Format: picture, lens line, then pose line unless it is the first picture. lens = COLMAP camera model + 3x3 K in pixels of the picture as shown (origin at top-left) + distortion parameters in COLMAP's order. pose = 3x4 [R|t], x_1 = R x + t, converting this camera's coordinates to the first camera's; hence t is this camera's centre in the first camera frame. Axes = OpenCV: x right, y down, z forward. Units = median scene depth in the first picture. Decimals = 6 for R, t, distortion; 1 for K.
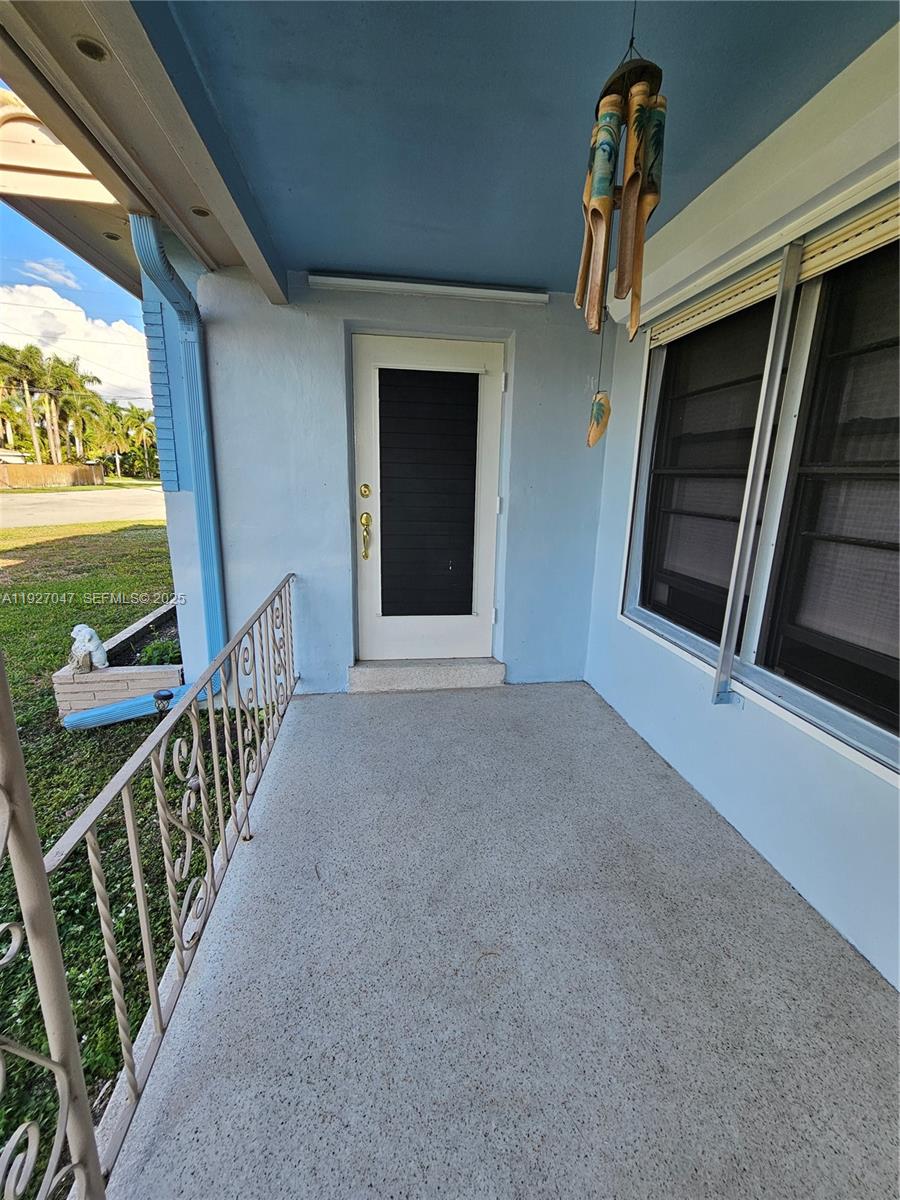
lens RADIAL K [[492.2, 0, 452.3], [0, 492.2, 593.8], [0, 0, 1]] dist [-0.001227, -0.000957]
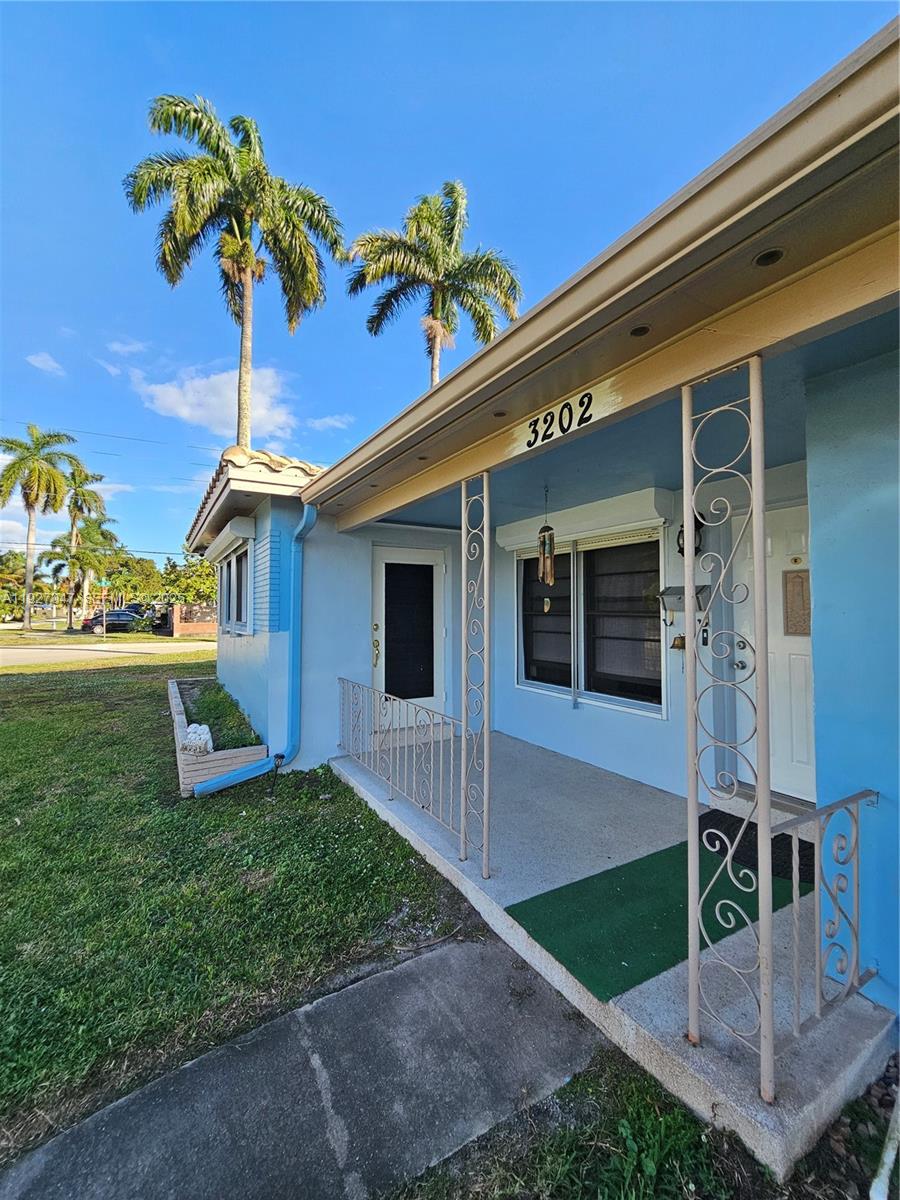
lens RADIAL K [[492.2, 0, 445.6], [0, 492.2, 591.0], [0, 0, 1]] dist [-0.001227, -0.000957]
pose [[0.928183, -0.010320, 0.371981, -0.645729], [0.107833, 0.964186, -0.242317, 0.126850], [-0.356158, 0.265026, 0.896054, -0.748221]]
